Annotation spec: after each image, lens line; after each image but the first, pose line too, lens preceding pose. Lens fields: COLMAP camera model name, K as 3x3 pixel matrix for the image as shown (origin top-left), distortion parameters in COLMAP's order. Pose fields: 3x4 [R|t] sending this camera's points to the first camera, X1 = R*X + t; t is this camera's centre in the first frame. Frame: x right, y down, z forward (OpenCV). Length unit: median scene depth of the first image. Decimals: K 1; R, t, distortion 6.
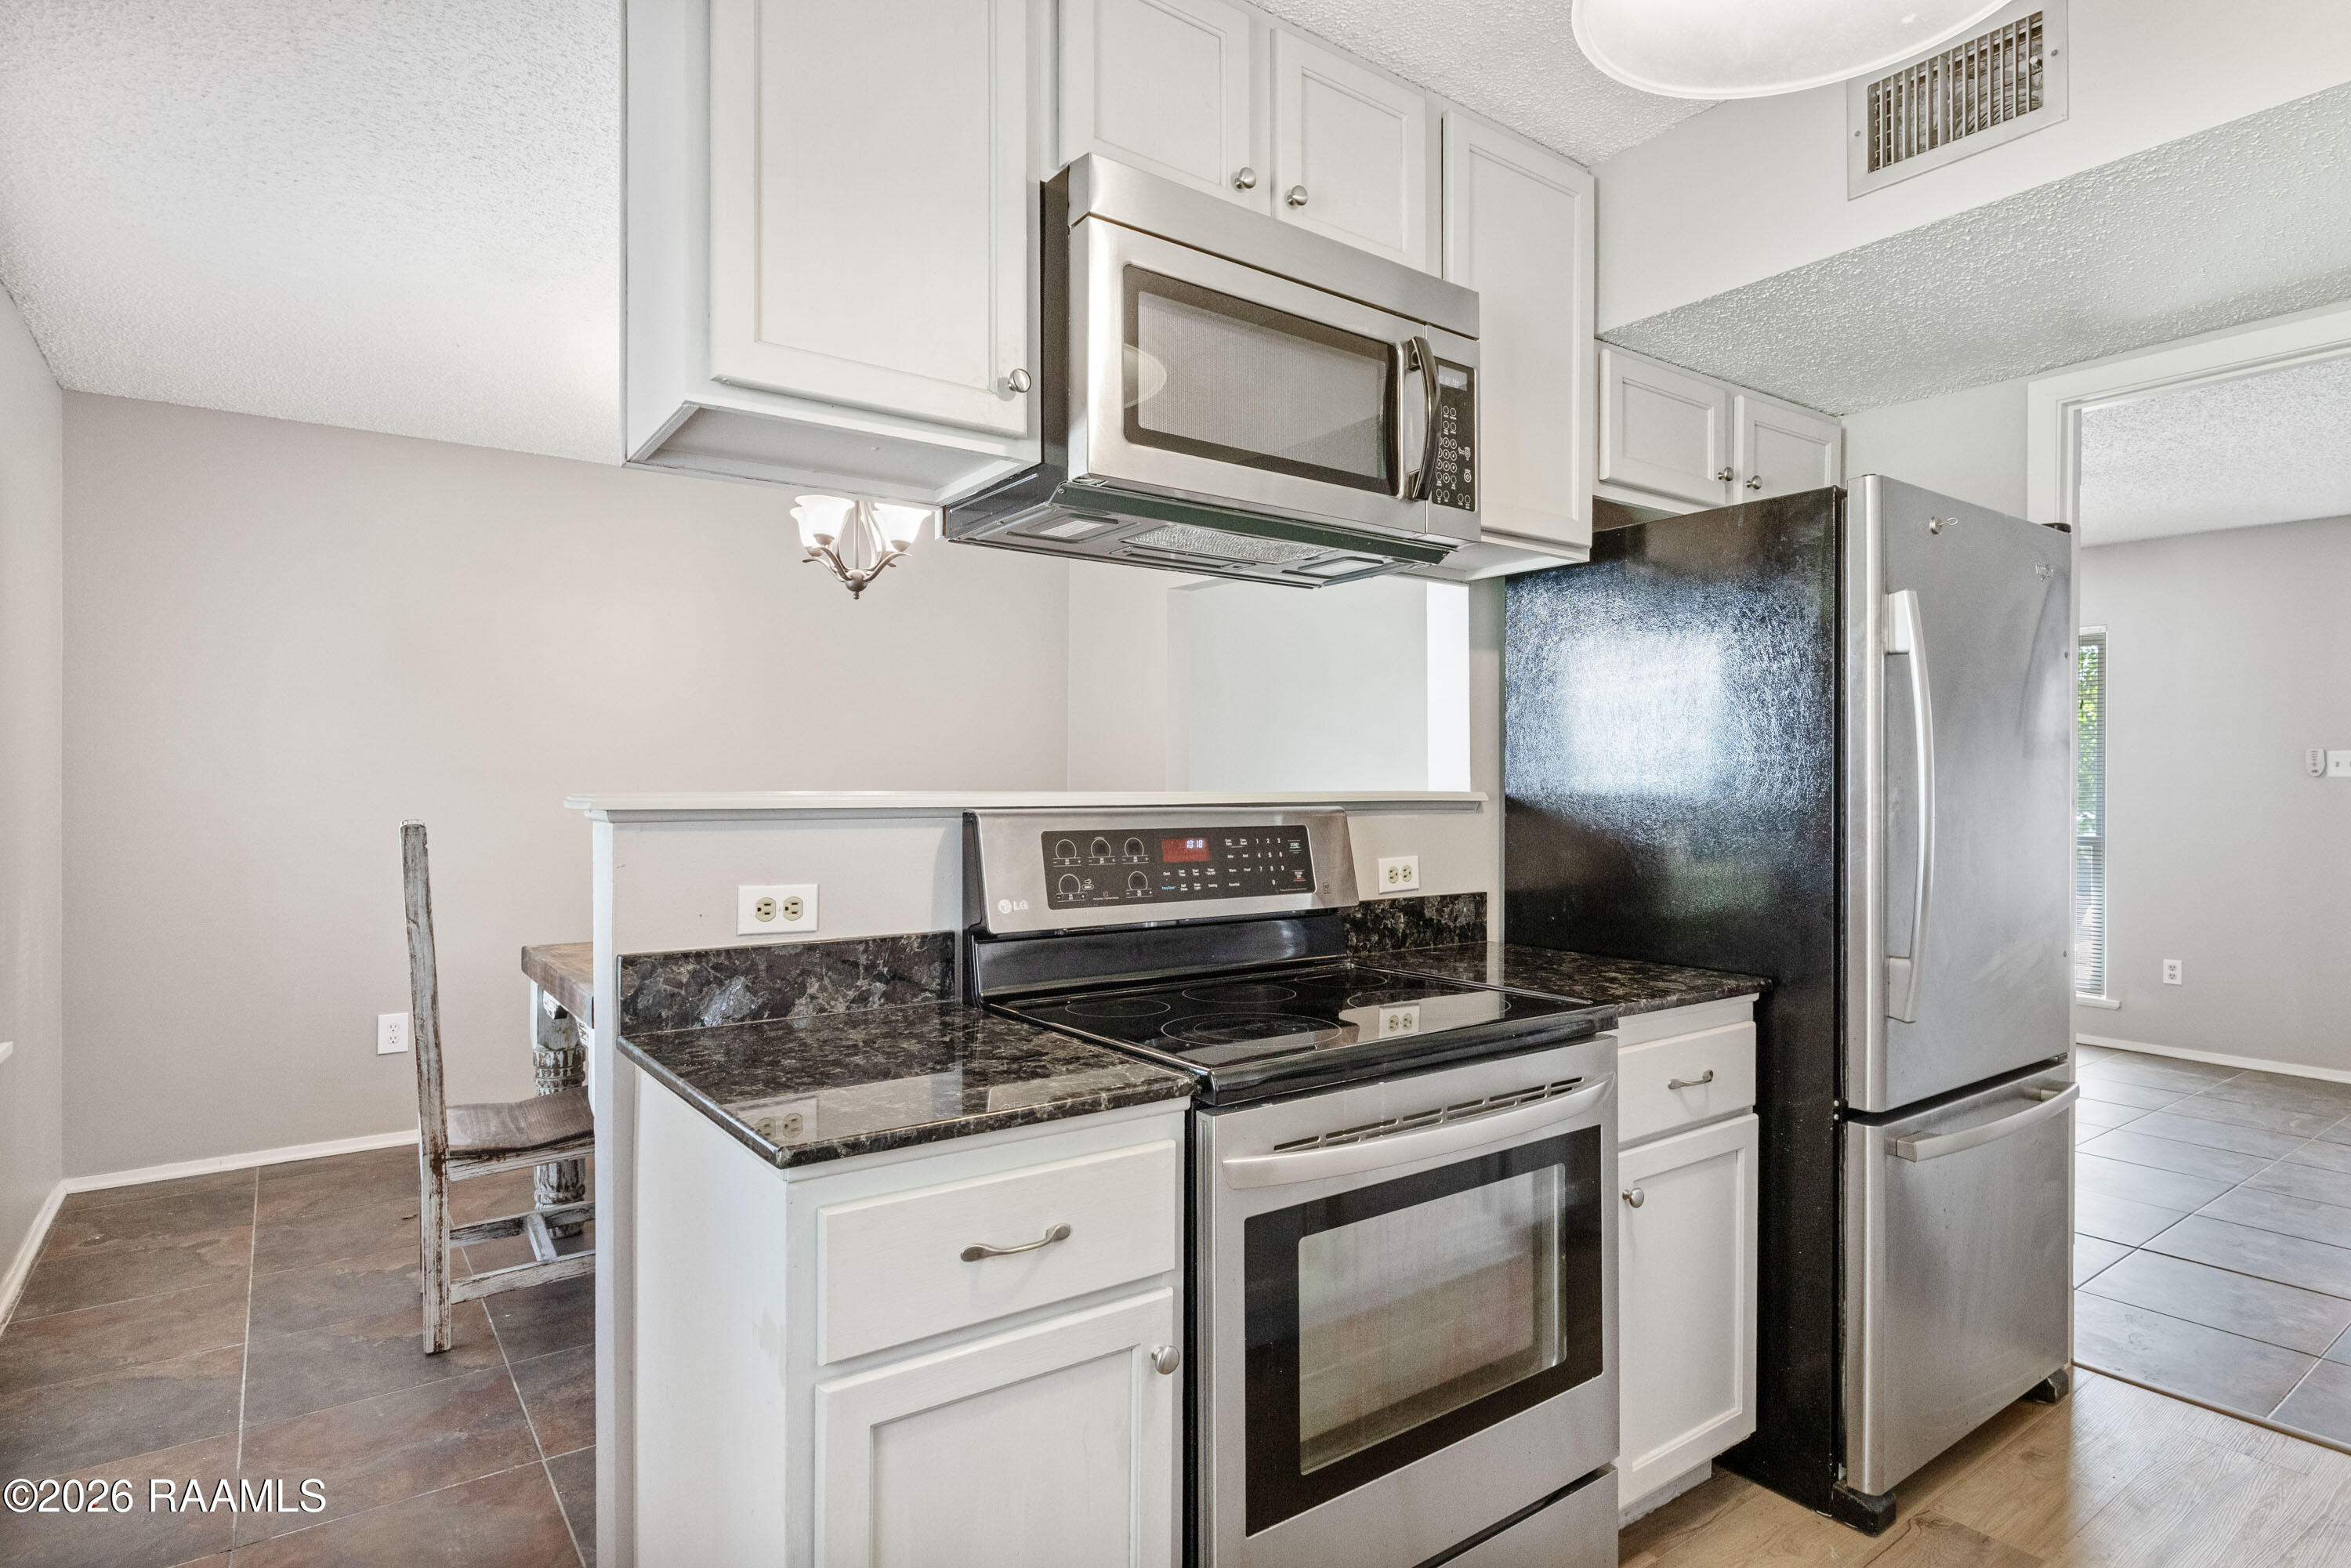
lens RADIAL K [[1249.4, 0, 1175.1], [0, 1249.4, 792.1], [0, 0, 1]] dist [-0.017764, 0.000243]
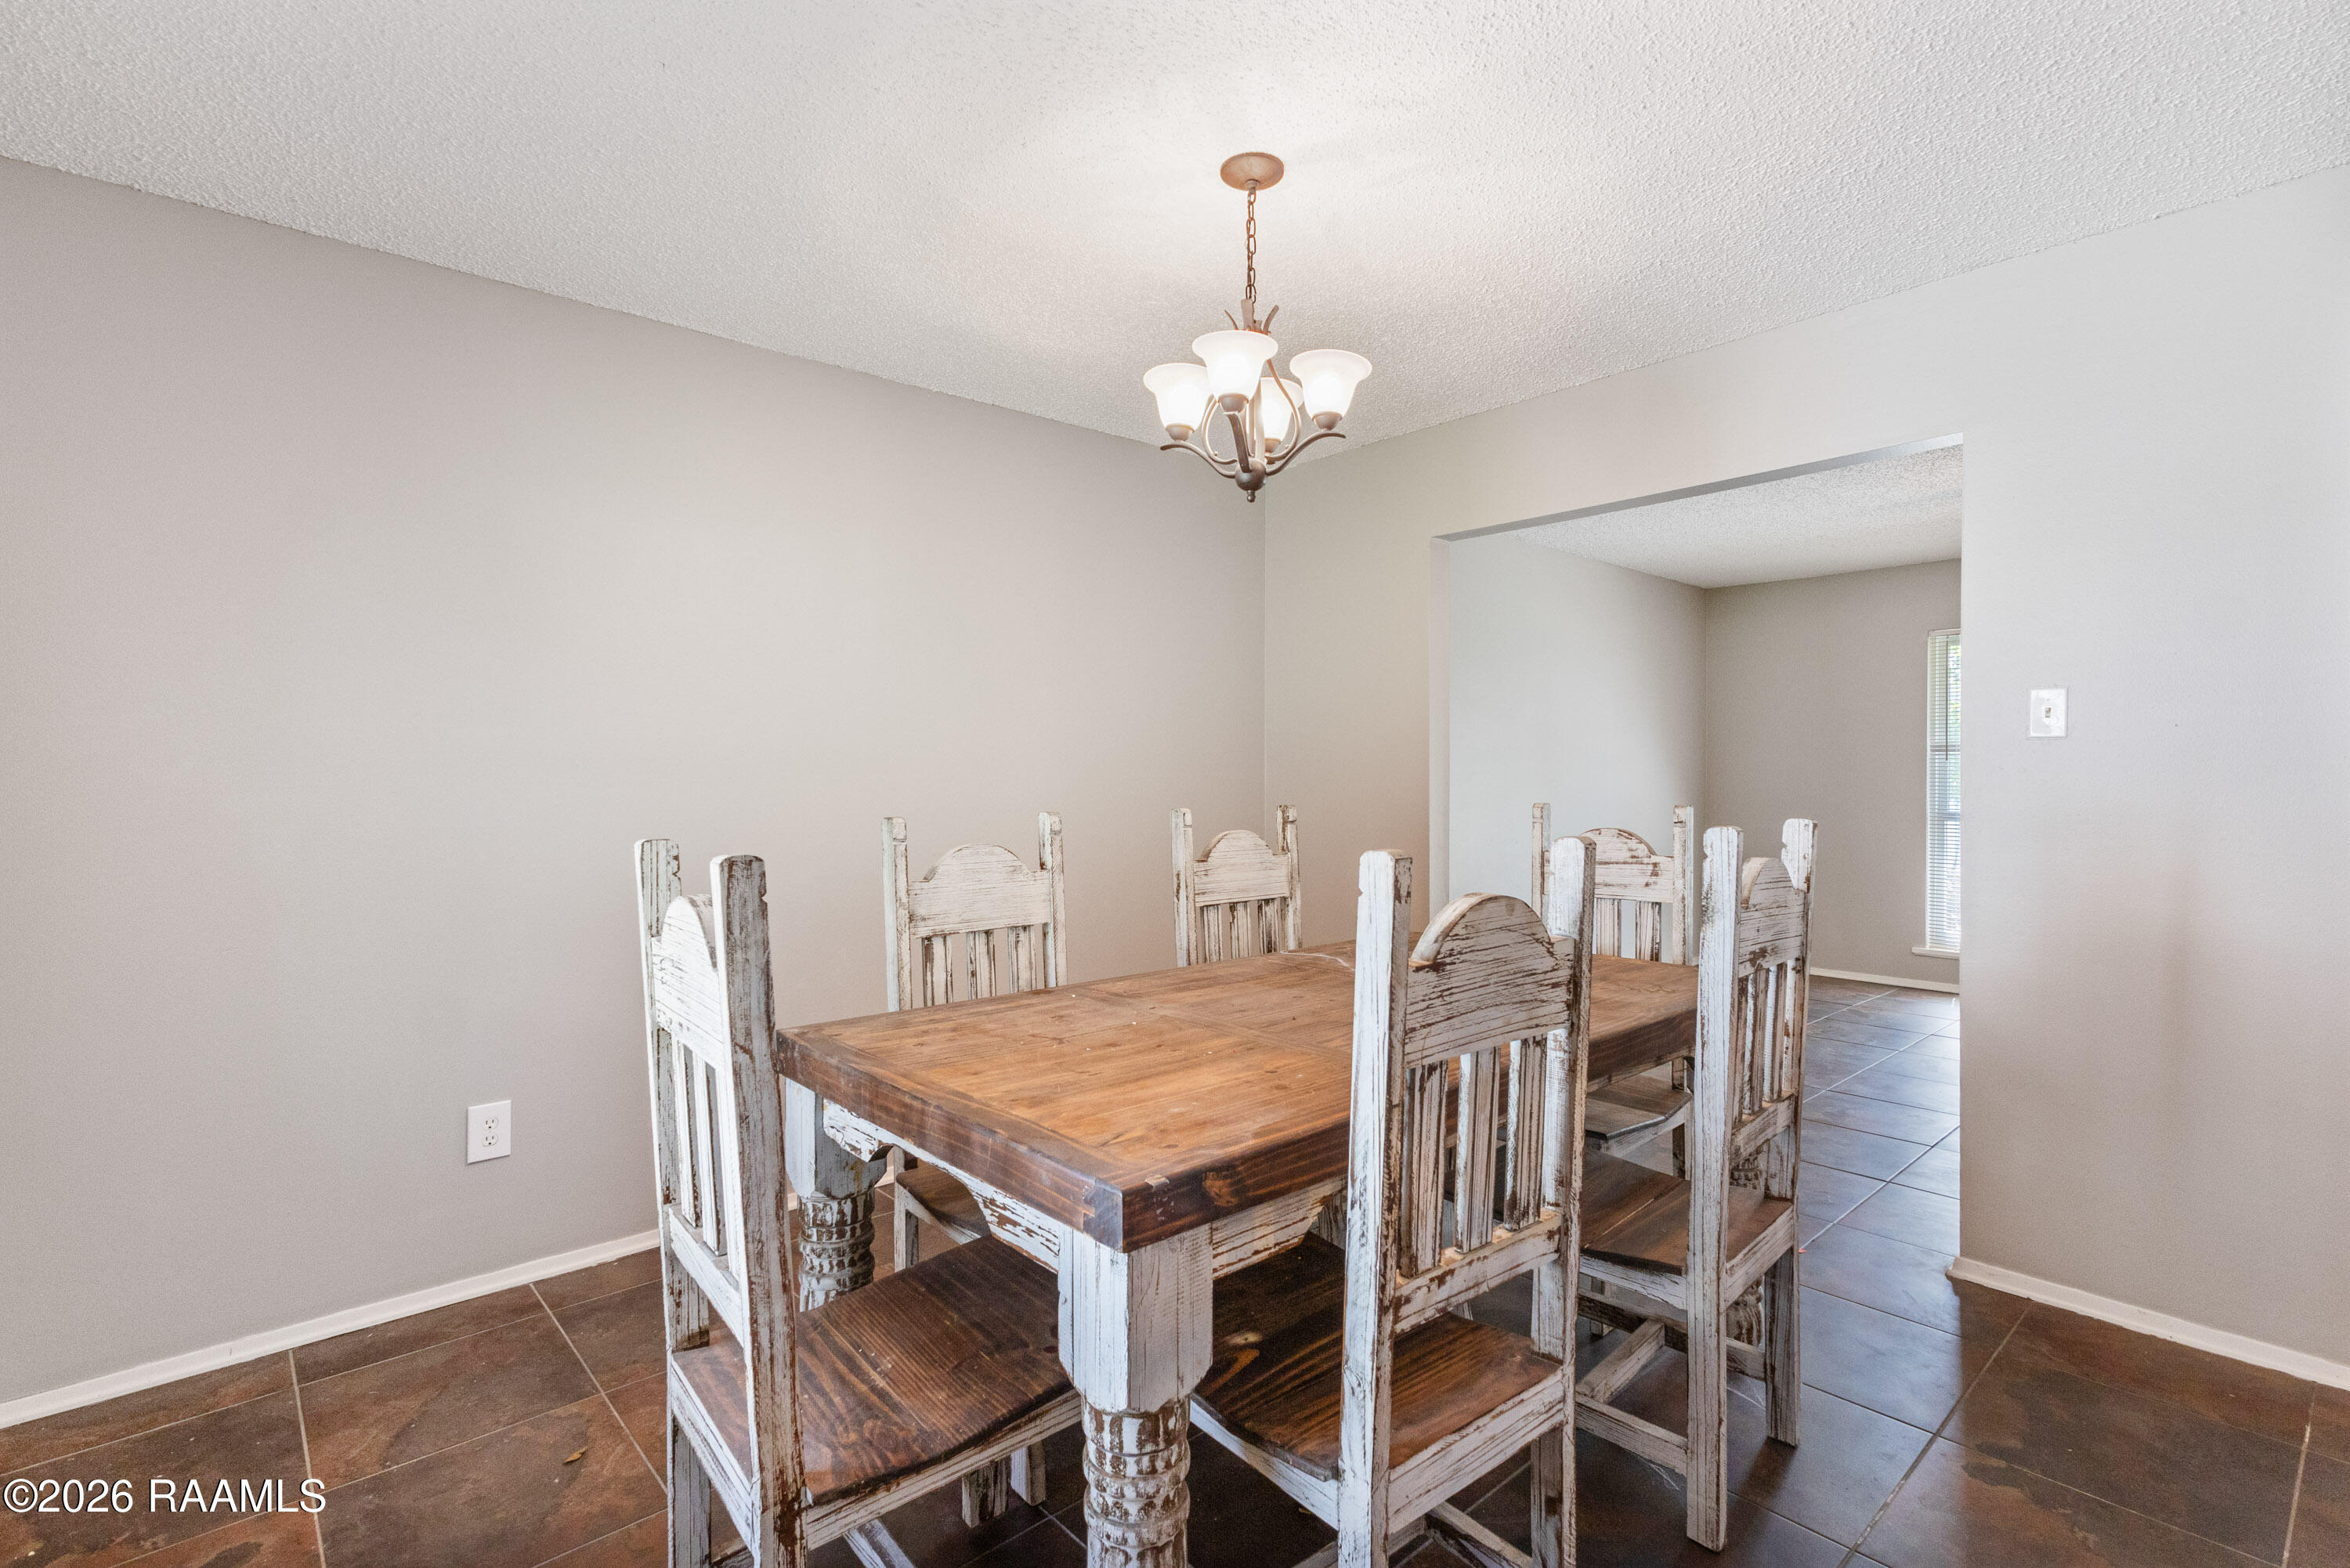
lens RADIAL K [[1100.4, 0, 1159.9], [0, 1100.4, 786.3], [0, 0, 1]] dist [0.000916, -0.000113]
pose [[0.995749, -0.006710, 0.091865, -0.385378], [0.006272, 0.999968, 0.005058, -0.002385], [-0.091896, -0.004460, 0.995759, 0.429968]]
